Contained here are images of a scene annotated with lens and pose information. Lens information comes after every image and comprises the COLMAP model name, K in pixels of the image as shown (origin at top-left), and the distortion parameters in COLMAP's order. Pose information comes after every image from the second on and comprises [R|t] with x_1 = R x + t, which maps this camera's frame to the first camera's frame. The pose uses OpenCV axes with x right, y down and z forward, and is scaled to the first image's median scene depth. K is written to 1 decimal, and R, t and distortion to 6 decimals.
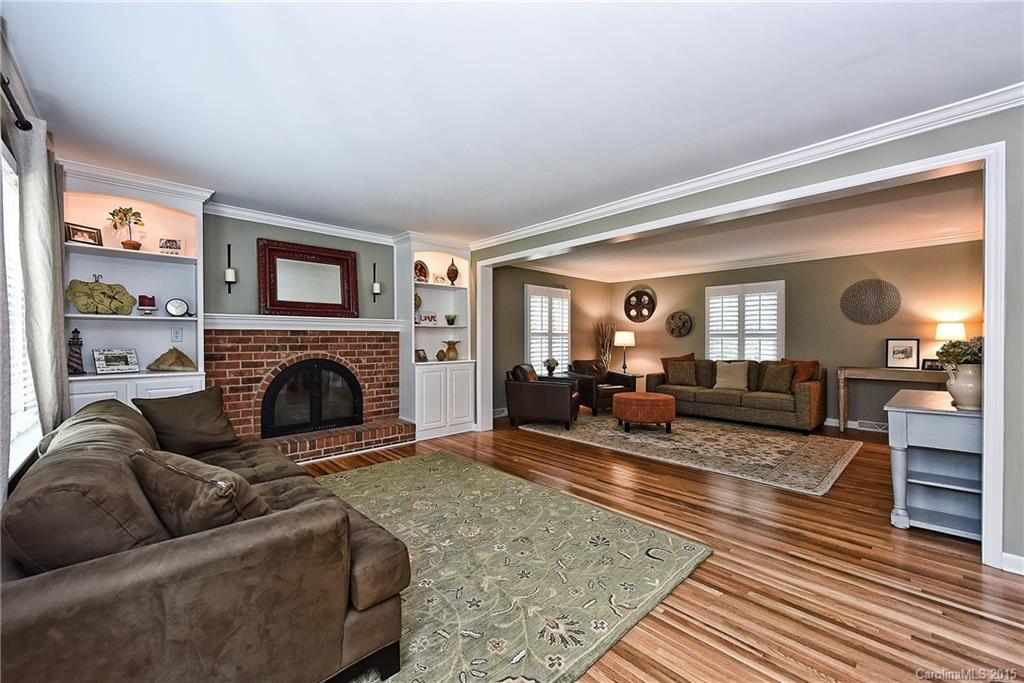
lens RADIAL K [[401.7, 0, 511.9], [0, 401.7, 343.8], [0, 0, 1]] dist [0.000539, 0.000087]
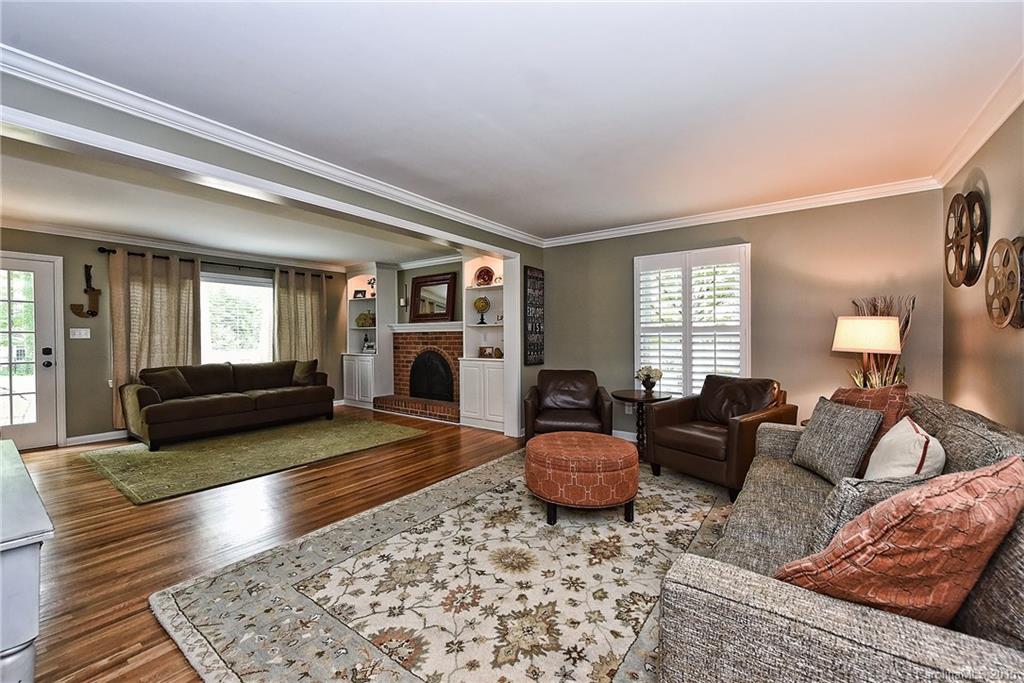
lens RADIAL K [[409.3, 0, 511.6], [0, 409.3, 340.7], [0, 0, 1]] dist [0.000967, -0.000360]
pose [[0.180318, 0.009838, -0.983559, 1.034252], [-0.005449, 0.999945, 0.009003, -0.015447], [0.983593, 0.003736, 0.180362, 0.997626]]
